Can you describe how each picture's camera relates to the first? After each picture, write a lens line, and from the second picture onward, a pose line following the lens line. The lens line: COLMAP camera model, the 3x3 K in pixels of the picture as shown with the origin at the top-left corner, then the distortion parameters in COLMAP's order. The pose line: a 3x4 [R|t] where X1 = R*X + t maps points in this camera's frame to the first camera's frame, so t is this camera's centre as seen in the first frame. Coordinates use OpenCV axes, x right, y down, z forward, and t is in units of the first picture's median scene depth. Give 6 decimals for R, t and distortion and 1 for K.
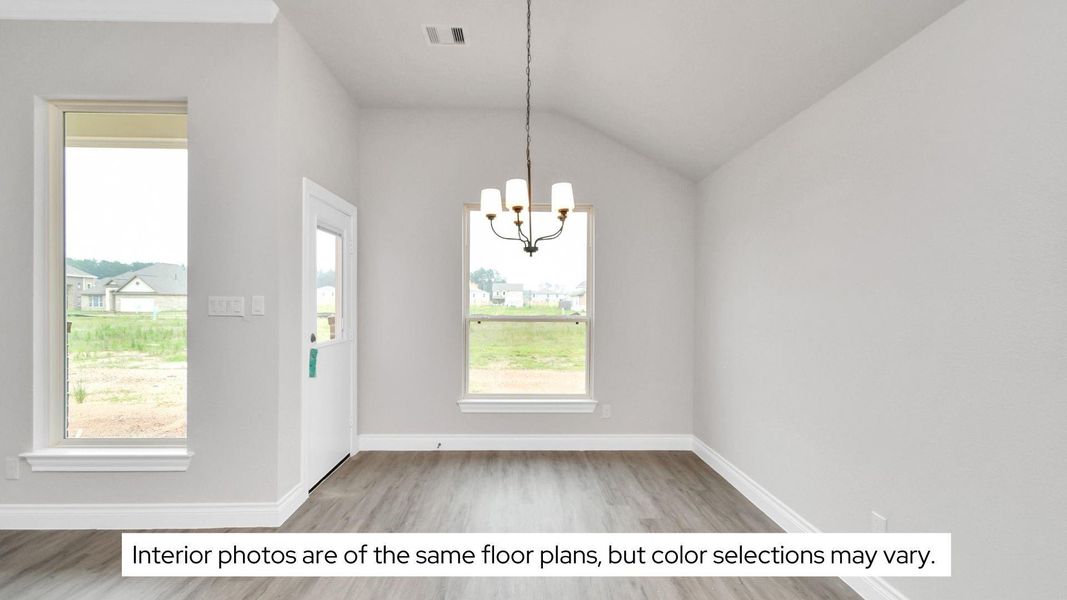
lens RADIAL K [[464.6, 0, 530.1], [0, 464.6, 307.3], [0, 0, 1]] dist [0.003013, -0.002082]
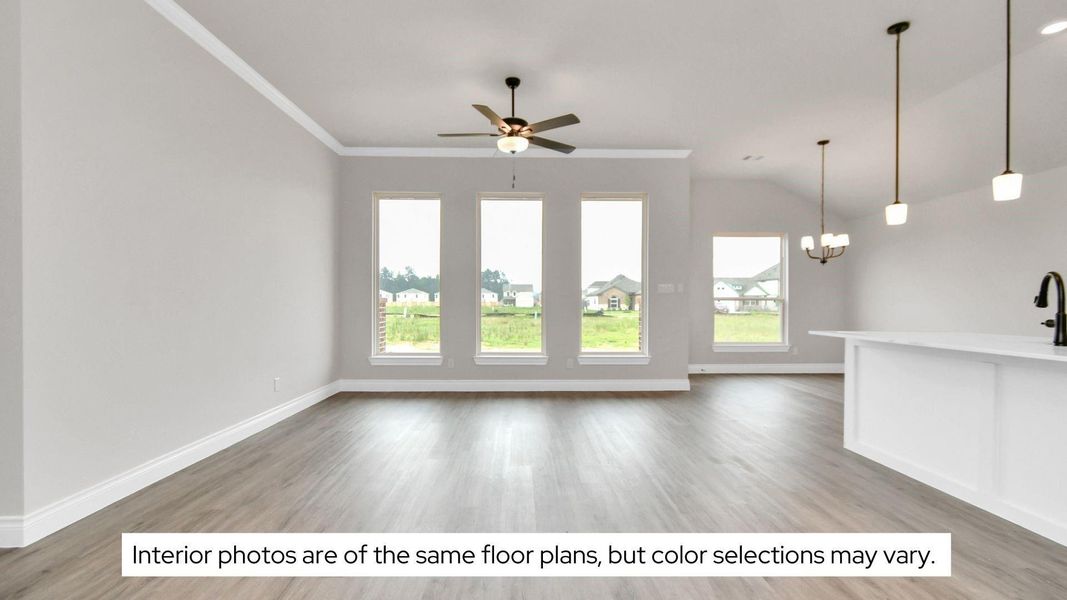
lens RADIAL K [[464.6, 0, 532.0], [0, 464.6, 309.3], [0, 0, 1]] dist [0.003013, -0.002082]
pose [[0.999980, -0.006220, -0.001485, -0.819296], [0.006224, 0.999977, 0.002807, 0.054692], [0.001468, -0.002816, 0.999995, -0.749129]]
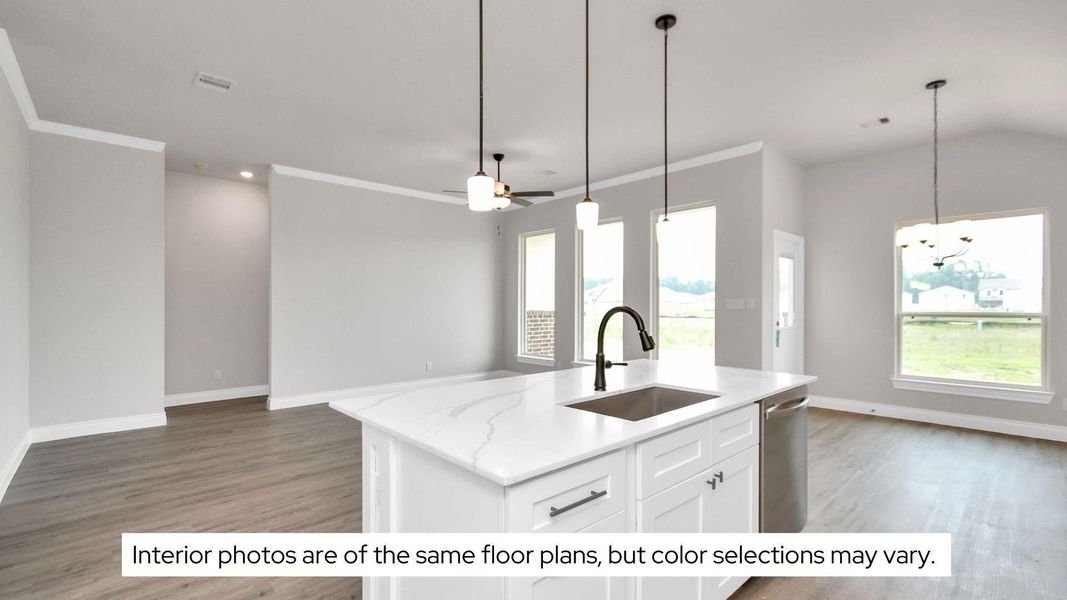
lens RADIAL K [[464.6, 0, 530.6], [0, 464.6, 308.8], [0, 0, 1]] dist [0.003013, -0.002082]
pose [[0.659755, -0.002572, -0.751477, 0.149790], [-0.002689, 0.999980, -0.005784, 0.019088], [0.751476, 0.005837, 0.659734, -0.574481]]
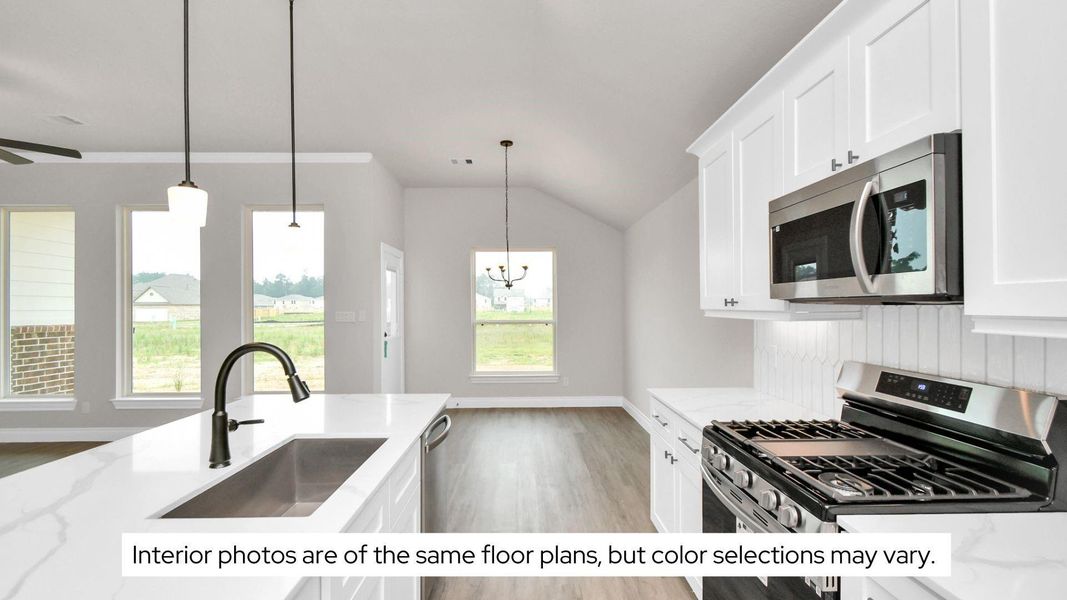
lens RADIAL K [[464.6, 0, 531.8], [0, 464.6, 308.0], [0, 0, 1]] dist [0.003013, -0.002082]
pose [[0.999926, -0.012153, -0.000037, 0.053406], [0.012152, 0.999884, -0.009141, -0.006813], [0.000148, 0.009140, 0.999958, -0.530808]]
